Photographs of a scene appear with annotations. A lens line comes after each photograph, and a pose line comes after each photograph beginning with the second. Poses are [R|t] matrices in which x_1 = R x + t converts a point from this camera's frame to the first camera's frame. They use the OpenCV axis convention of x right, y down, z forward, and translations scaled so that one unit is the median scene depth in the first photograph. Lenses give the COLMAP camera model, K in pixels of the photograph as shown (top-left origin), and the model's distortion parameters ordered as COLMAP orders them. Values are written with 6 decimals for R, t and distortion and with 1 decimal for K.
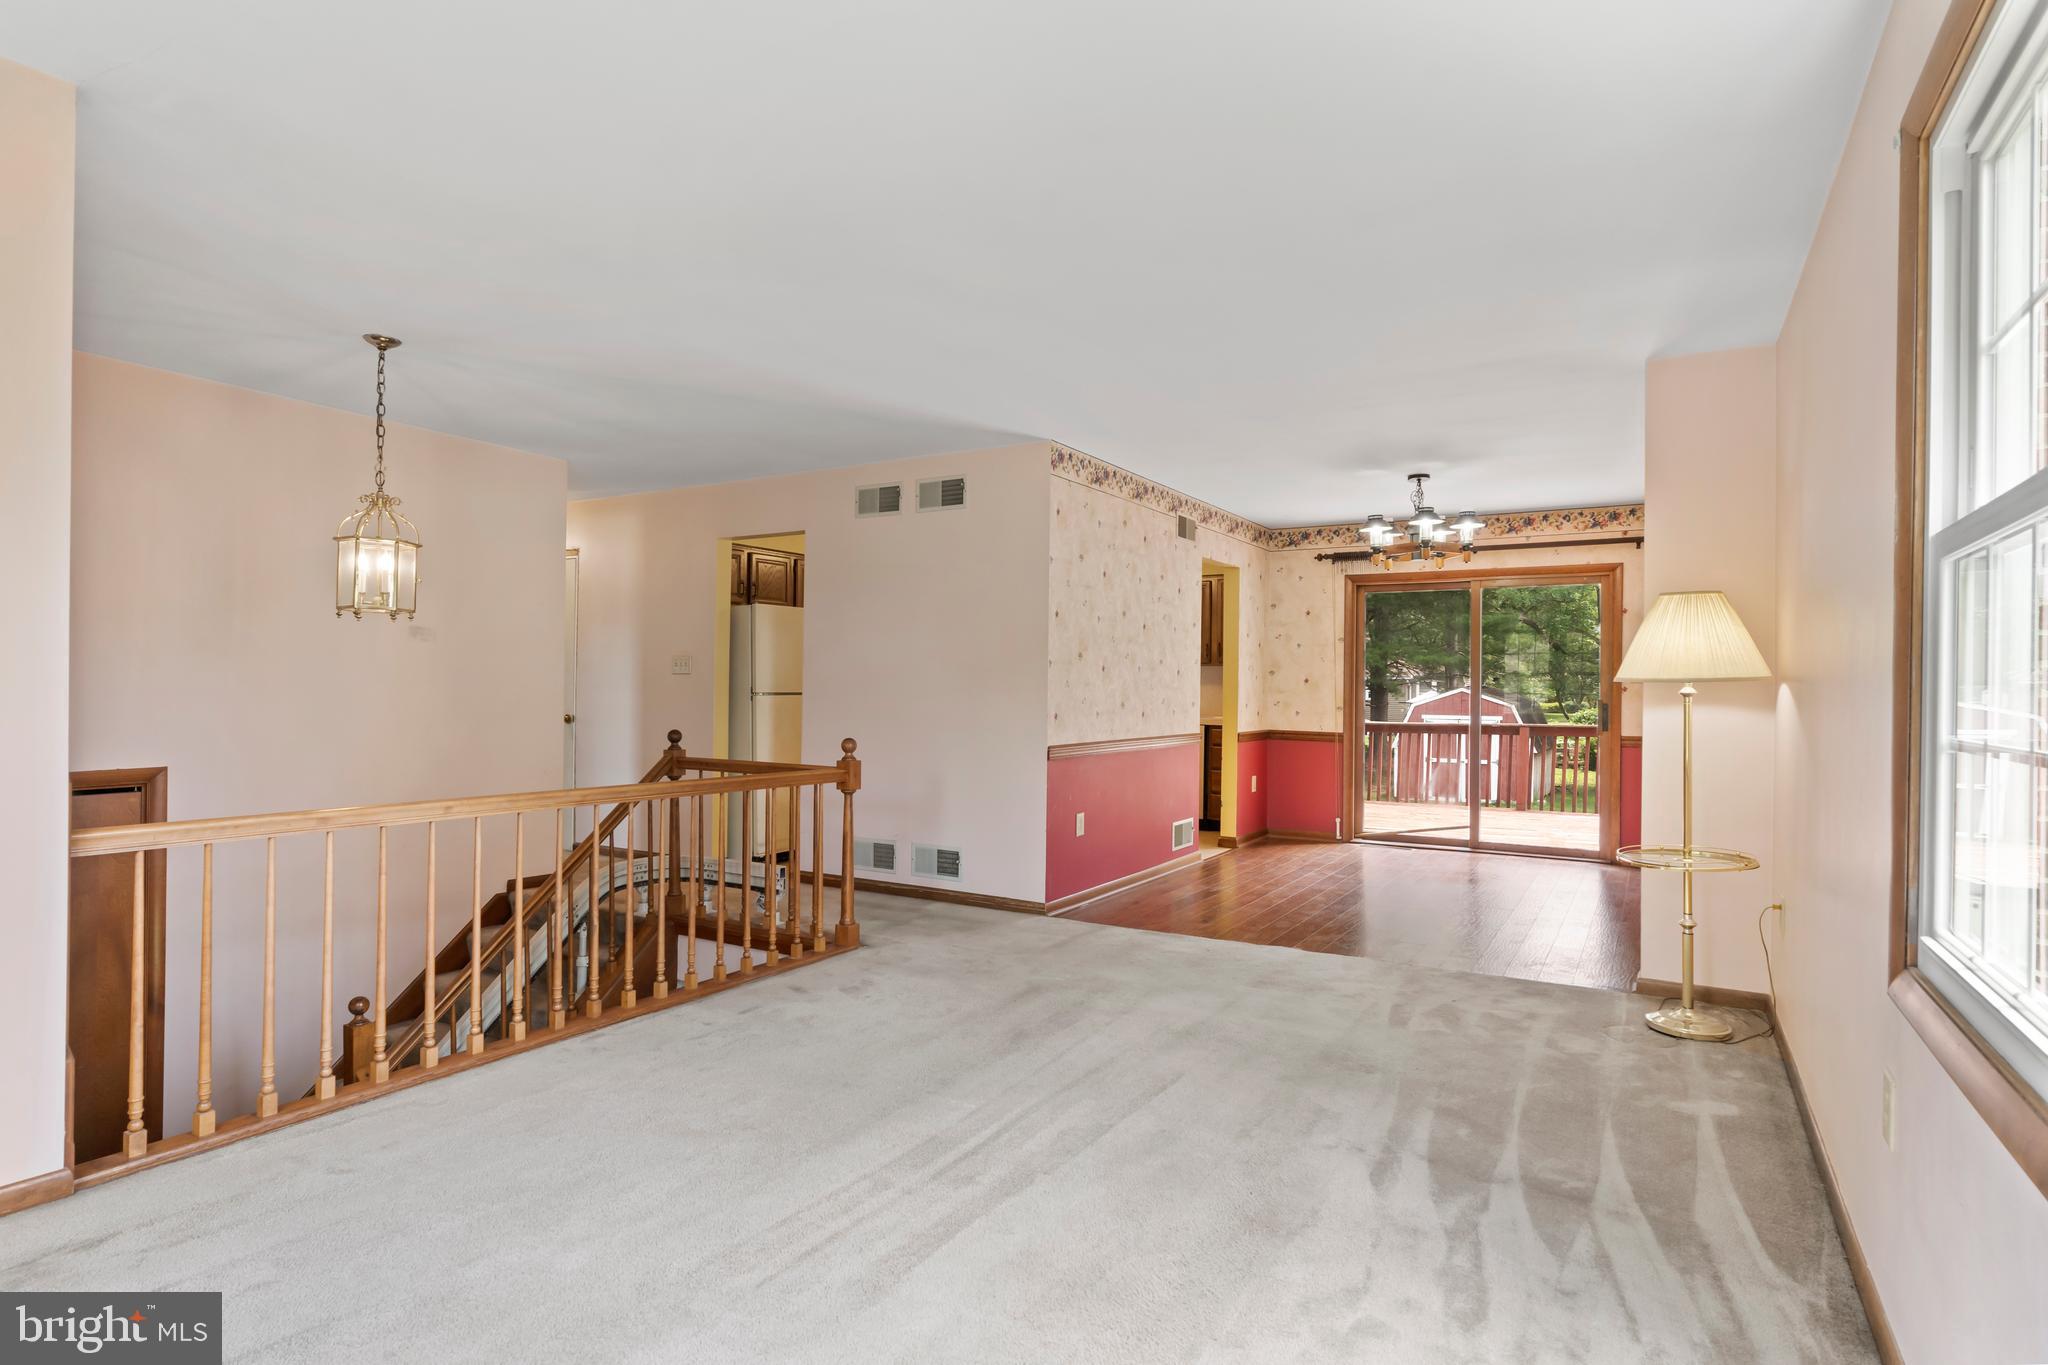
lens RADIAL K [[1063.7, 0, 1024.7], [0, 1063.7, 670.4], [0, 0, 1]] dist [-0.008978, 0.003338]
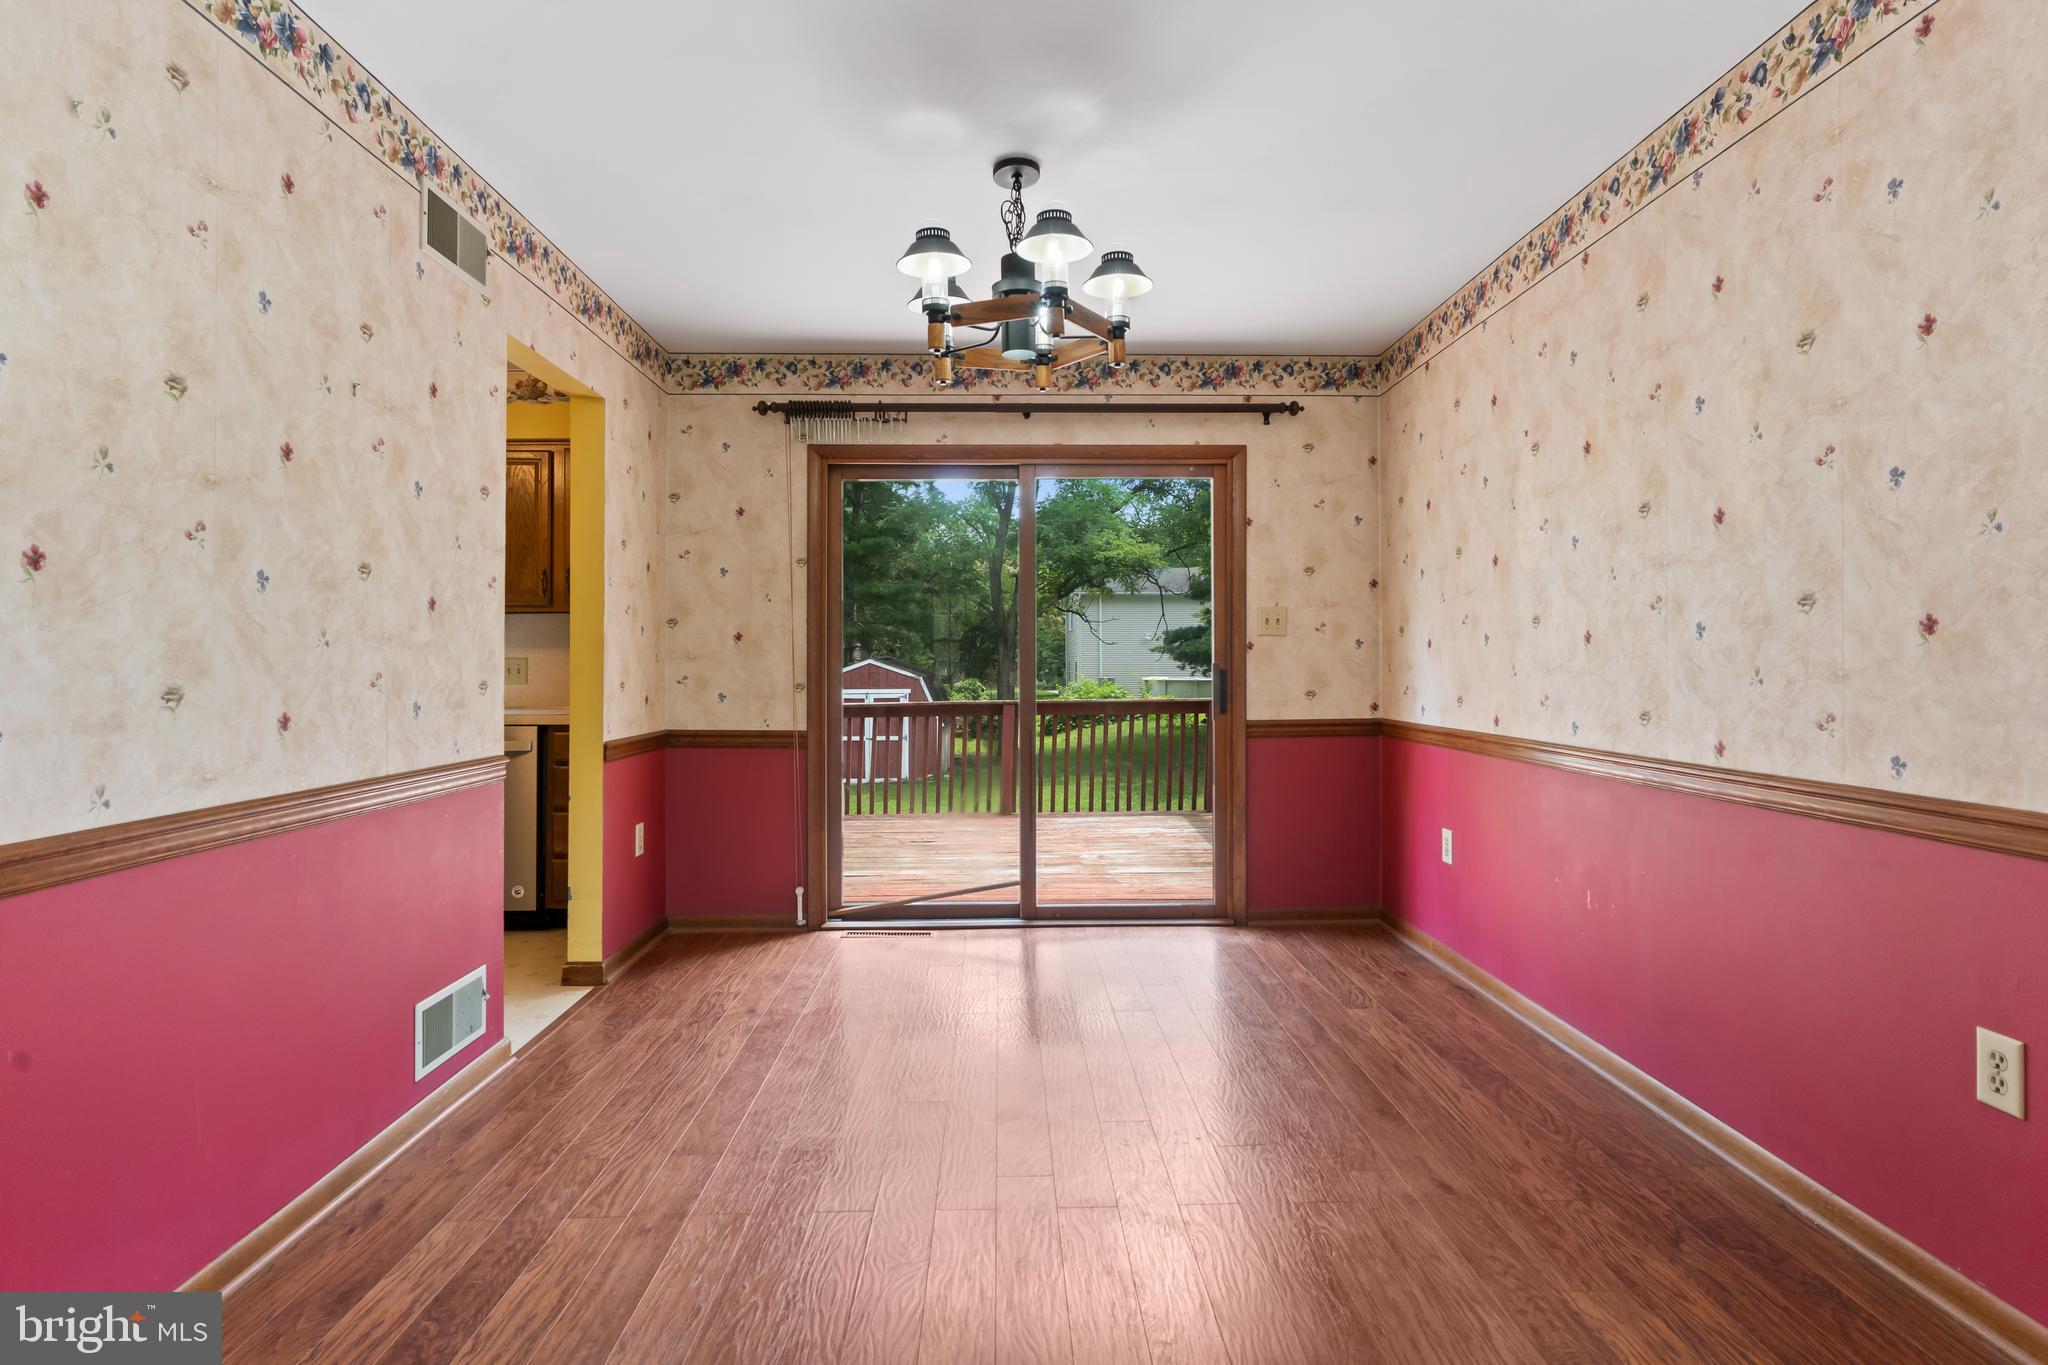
lens RADIAL K [[1063.7, 0, 1028.9], [0, 1063.7, 662.1], [0, 0, 1]] dist [-0.008978, 0.003338]
pose [[0.844178, -0.010023, 0.535969, 0.102917], [0.005245, 0.999932, 0.010438, 0.018132], [-0.536037, -0.006000, 0.844173, 0.478114]]
